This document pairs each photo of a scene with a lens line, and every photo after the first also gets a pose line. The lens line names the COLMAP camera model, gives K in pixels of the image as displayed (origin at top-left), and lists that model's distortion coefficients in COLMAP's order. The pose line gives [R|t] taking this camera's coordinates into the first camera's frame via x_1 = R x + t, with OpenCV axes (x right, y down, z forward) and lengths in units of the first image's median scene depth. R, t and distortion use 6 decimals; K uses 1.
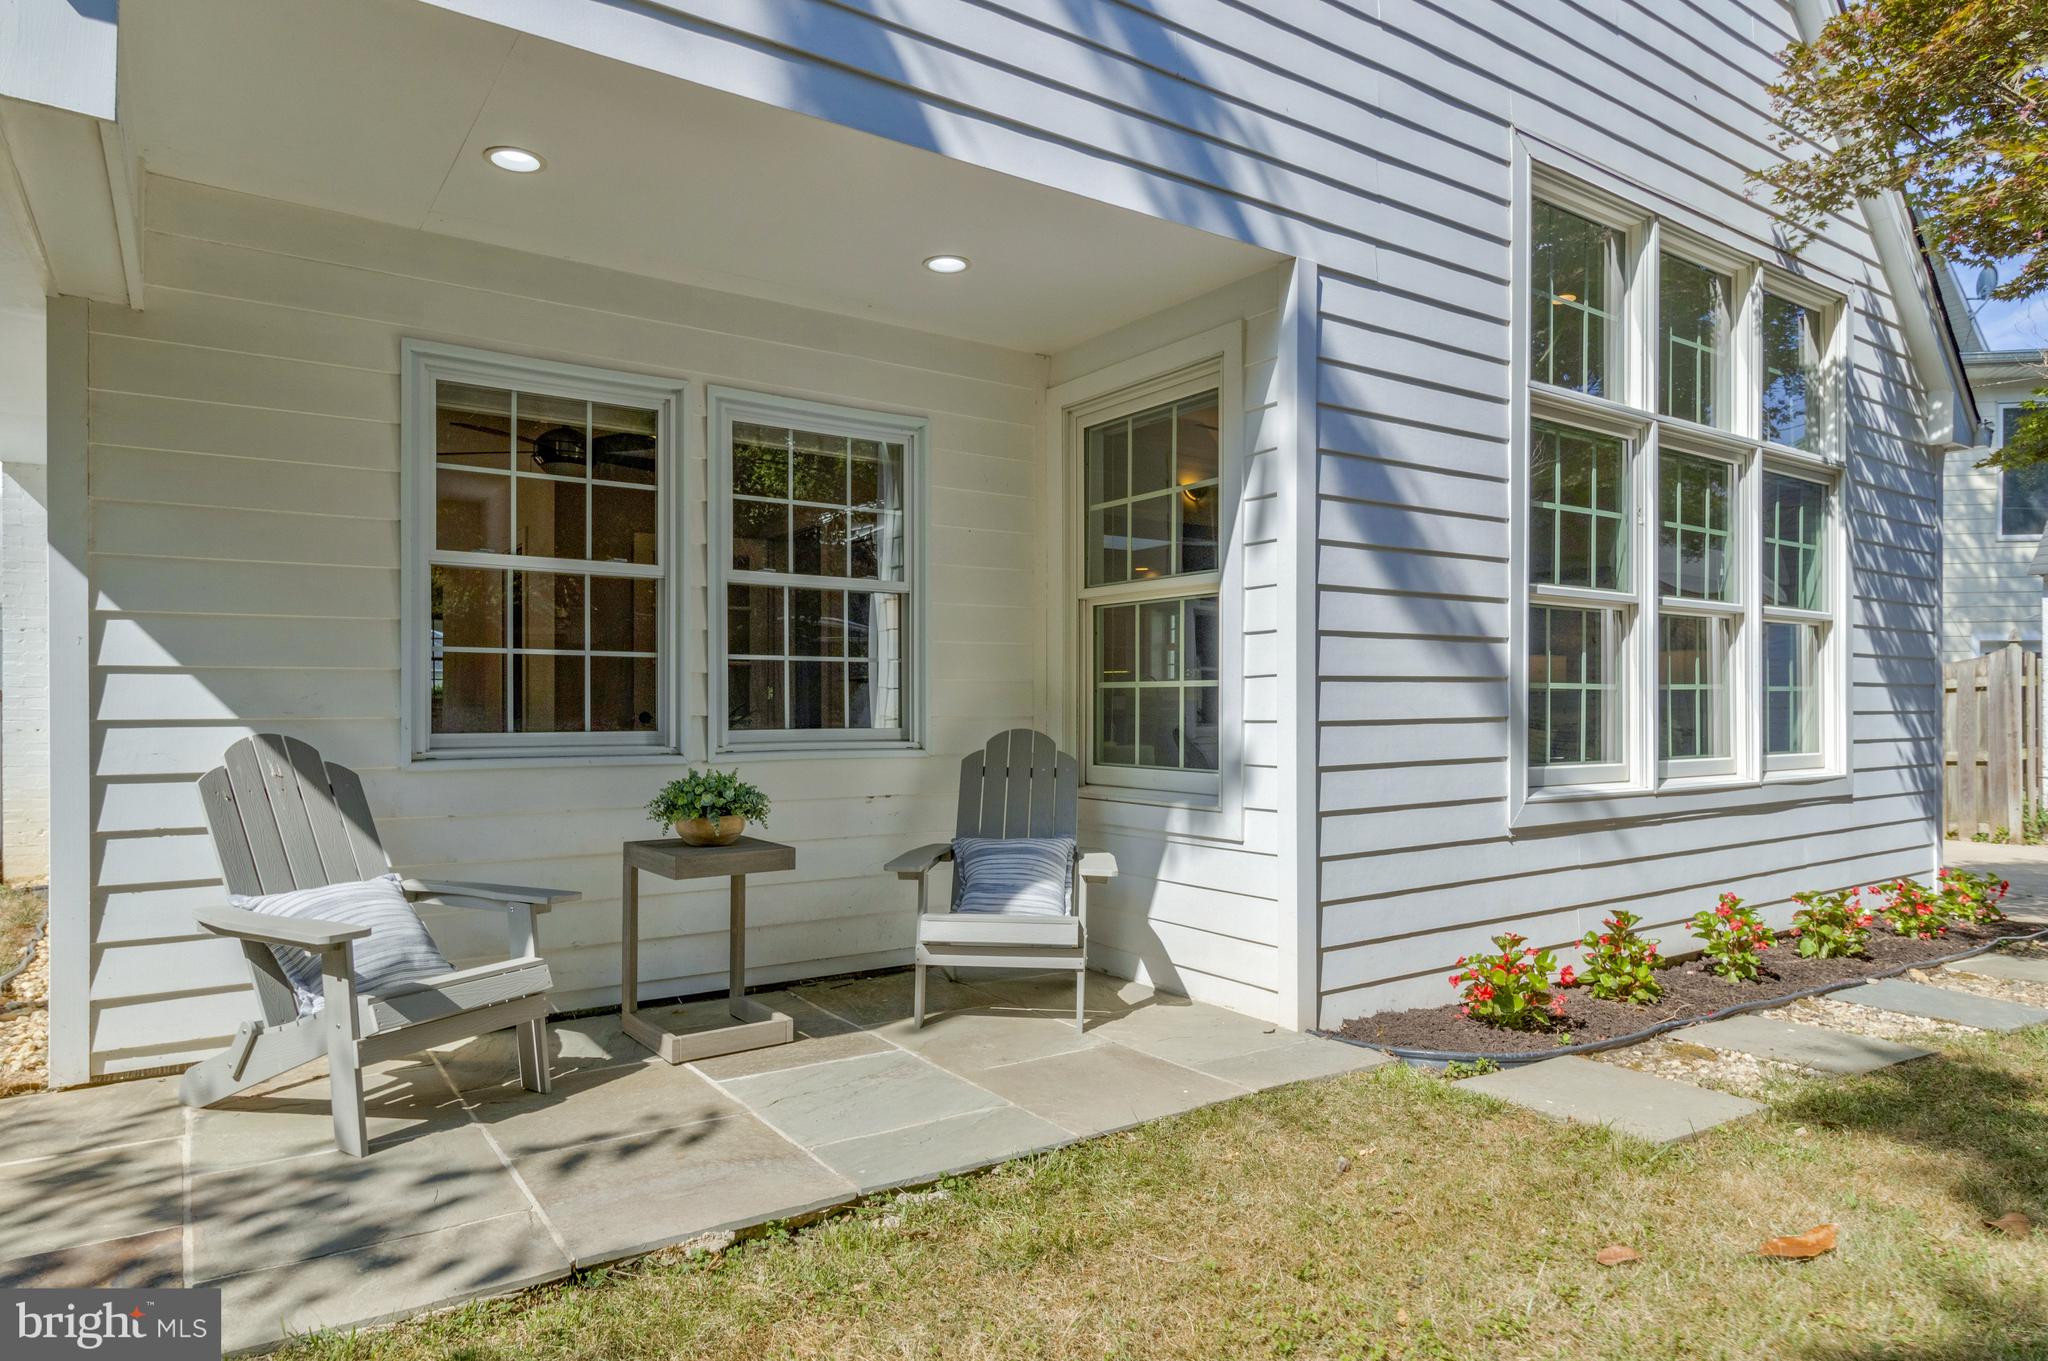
lens RADIAL K [[1192.4, 0, 1029.2], [0, 1192.4, 749.2], [0, 0, 1]] dist [-0.000442, -0.001125]
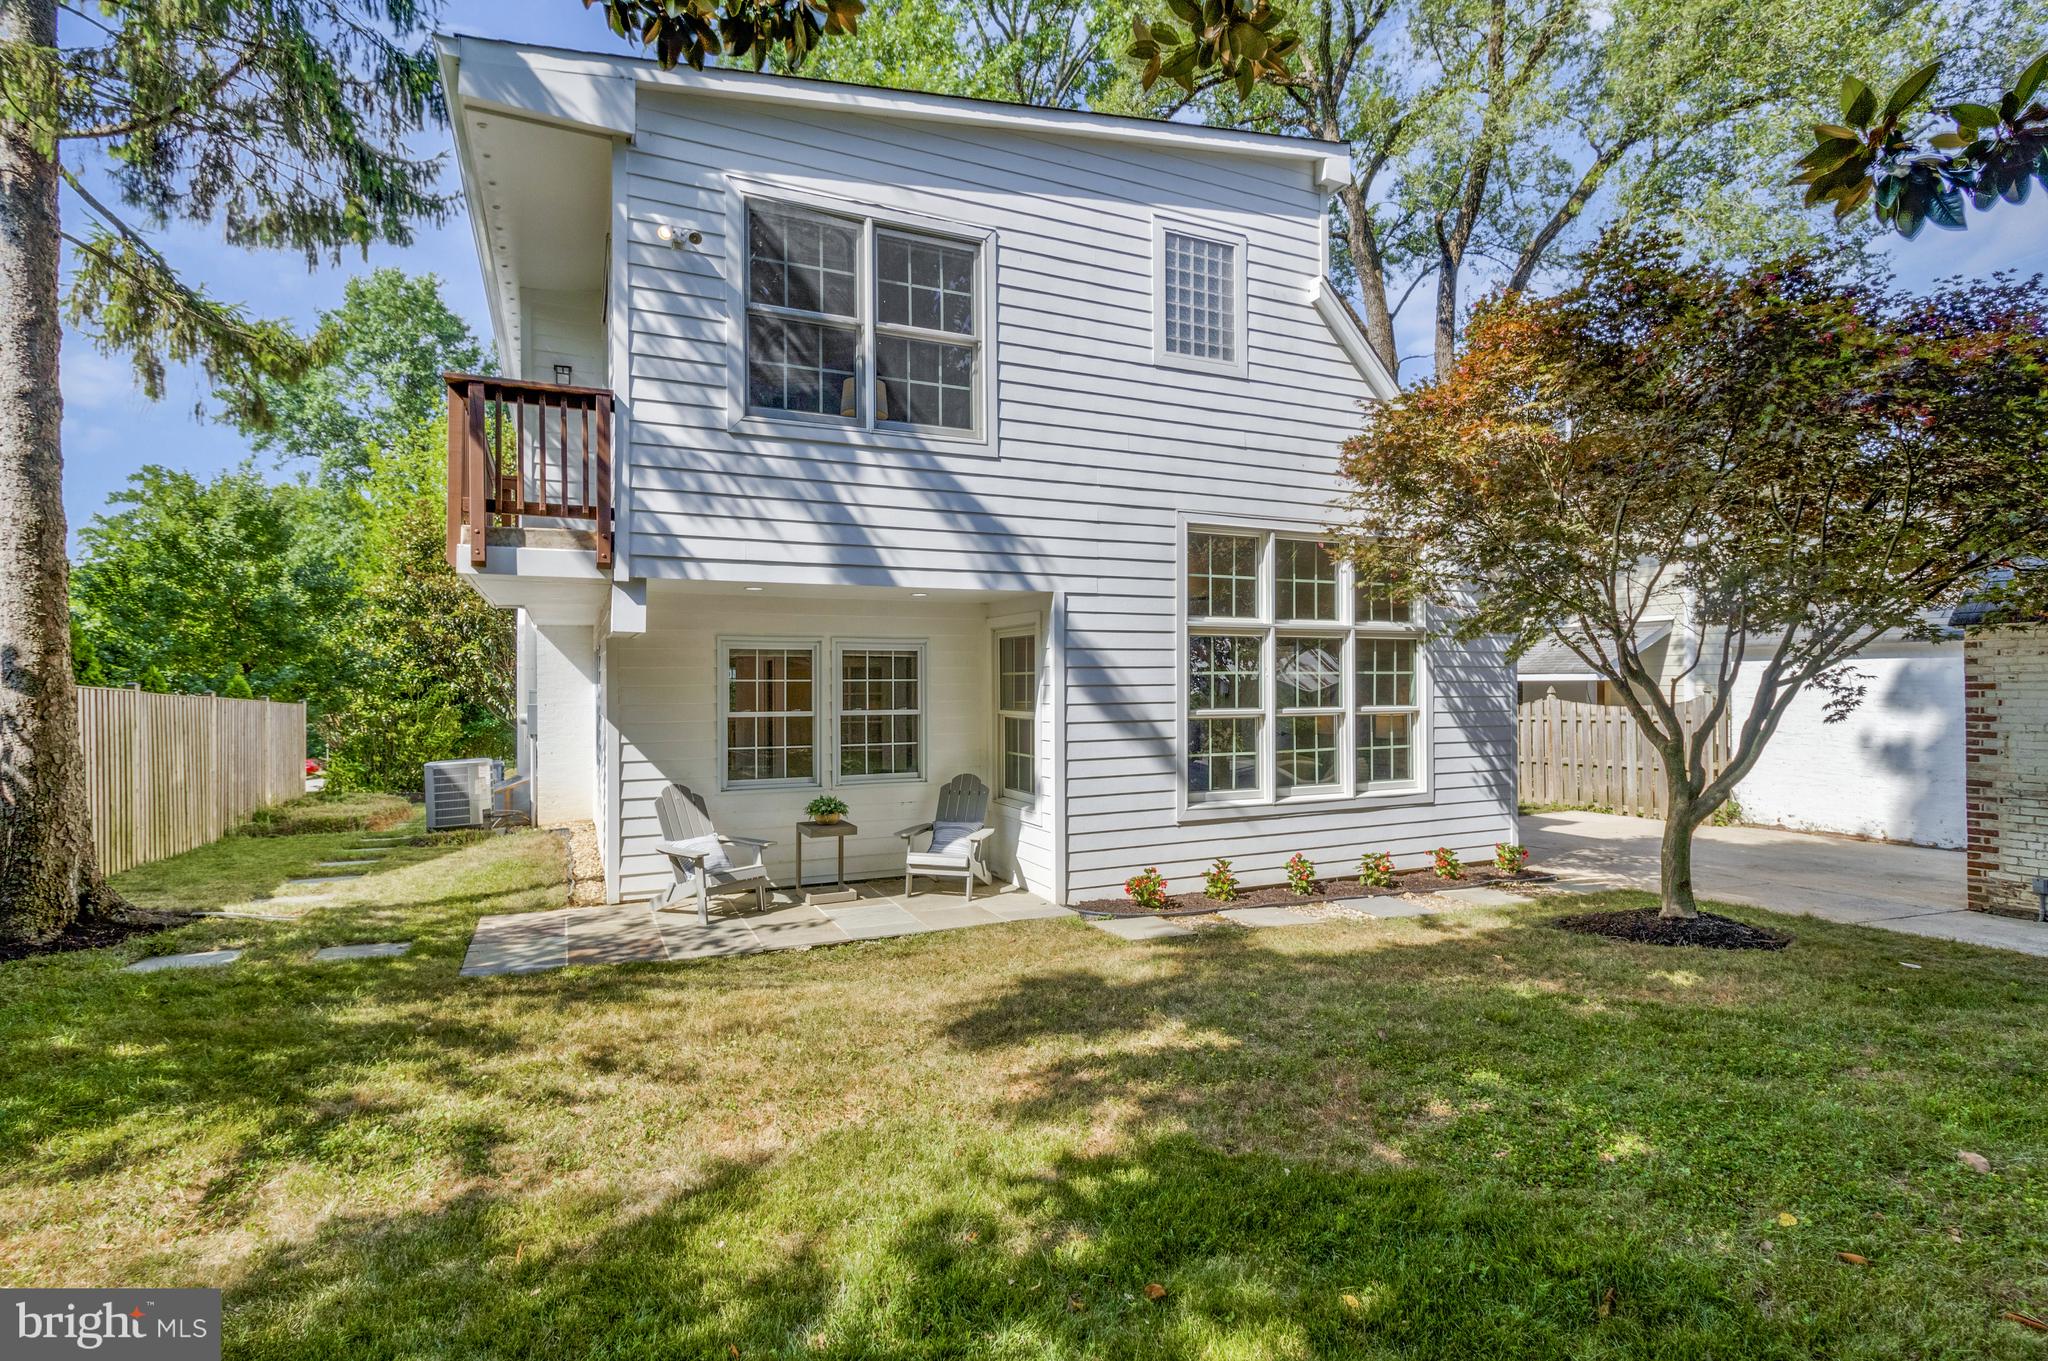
lens RADIAL K [[969.1, 0, 1018.4], [0, 969.1, 719.8], [0, 0, 1]] dist [0.001606, 0.000131]
pose [[0.985005, 0.002614, -0.172504, 0.489505], [-0.002533, 0.999997, 0.000693, -0.145005], [0.172506, -0.000246, 0.985009, -0.978719]]
